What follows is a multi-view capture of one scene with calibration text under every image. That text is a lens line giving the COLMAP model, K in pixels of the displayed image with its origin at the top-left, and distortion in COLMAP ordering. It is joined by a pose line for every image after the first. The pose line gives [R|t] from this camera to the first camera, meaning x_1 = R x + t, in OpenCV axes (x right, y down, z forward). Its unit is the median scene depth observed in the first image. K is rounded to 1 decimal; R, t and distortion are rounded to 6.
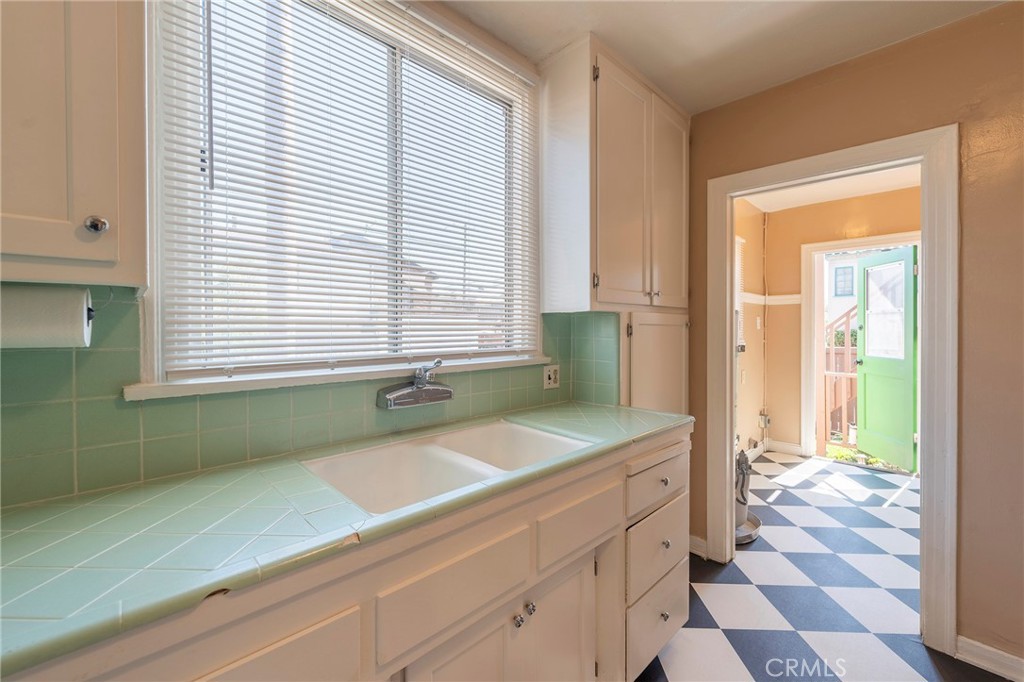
lens RADIAL K [[412.0, 0, 511.7], [0, 412.0, 332.5], [0, 0, 1]] dist [0.000044, -0.000129]
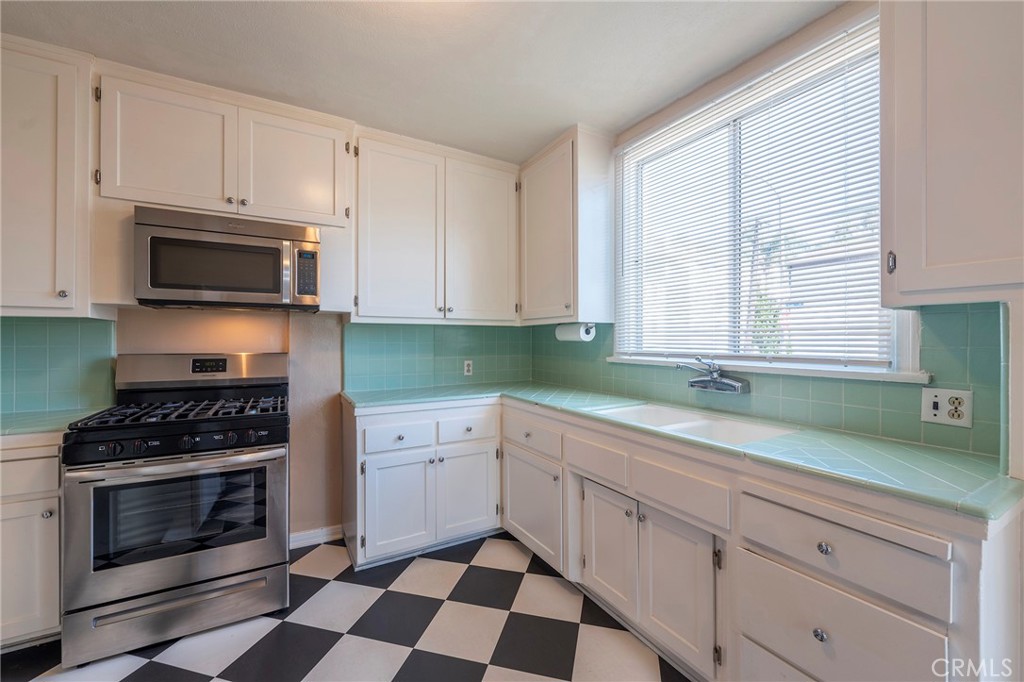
lens RADIAL K [[418.7, 0, 512.6], [0, 418.7, 337.8], [0, 0, 1]] dist [0.000286, -0.000495]
pose [[-0.227541, 0.000985, -0.973768, 1.024589], [-0.007911, 0.999965, 0.002860, 0.001861], [0.973736, 0.008354, -0.227525, 0.544552]]
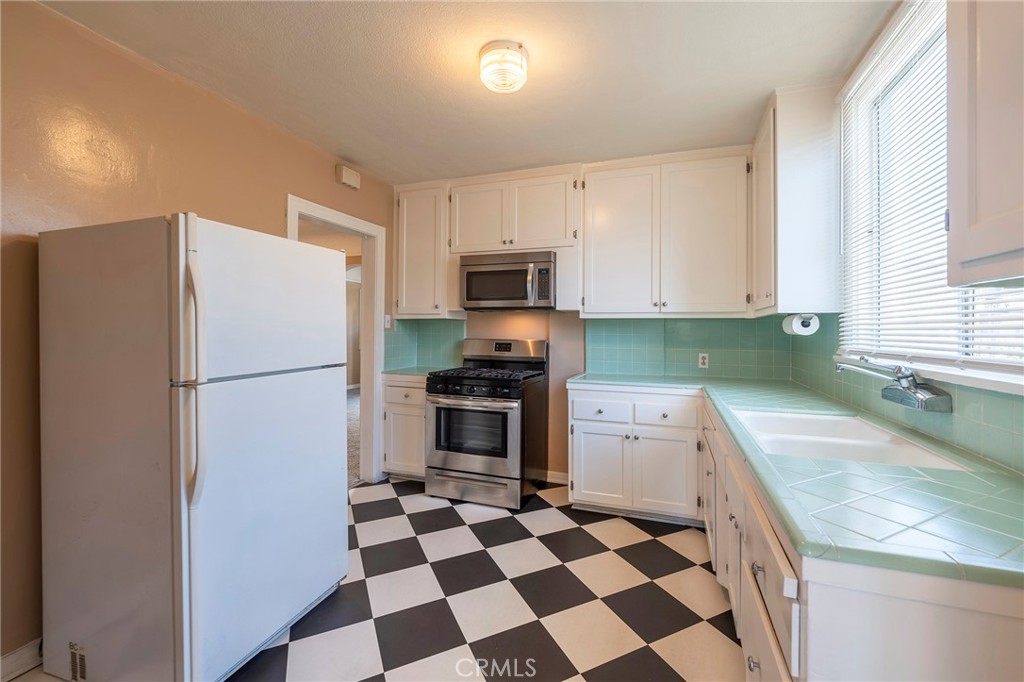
lens RADIAL K [[417.2, 0, 528.3], [0, 417.2, 328.6], [0, 0, 1]] dist [-0.000402, -0.000145]
pose [[-0.884289, -0.004061, -0.466922, 0.827229], [-0.007564, 0.999956, 0.005629, -0.004261], [0.466878, 0.008510, -0.884281, 1.179618]]
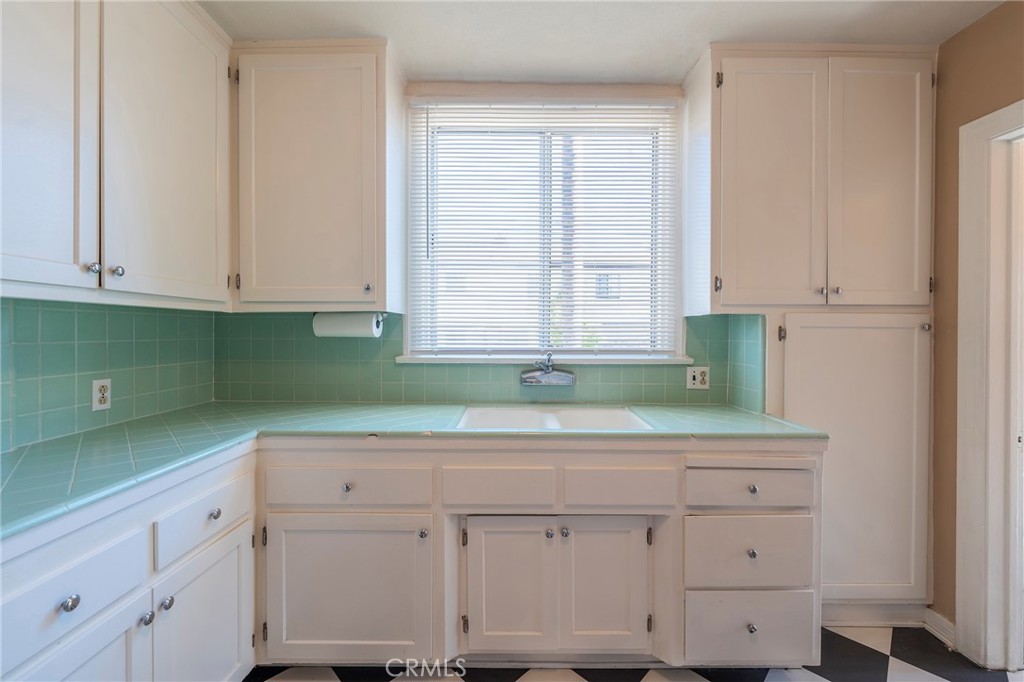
lens RADIAL K [[411.6, 0, 519.7], [0, 411.6, 334.8], [0, 0, 1]] dist [0.000465, -0.000007]
pose [[0.728765, 0.010943, -0.684676, 0.542435], [-0.011444, 0.999927, 0.003801, 0.000892], [0.684668, 0.005066, 0.728837, -0.071196]]
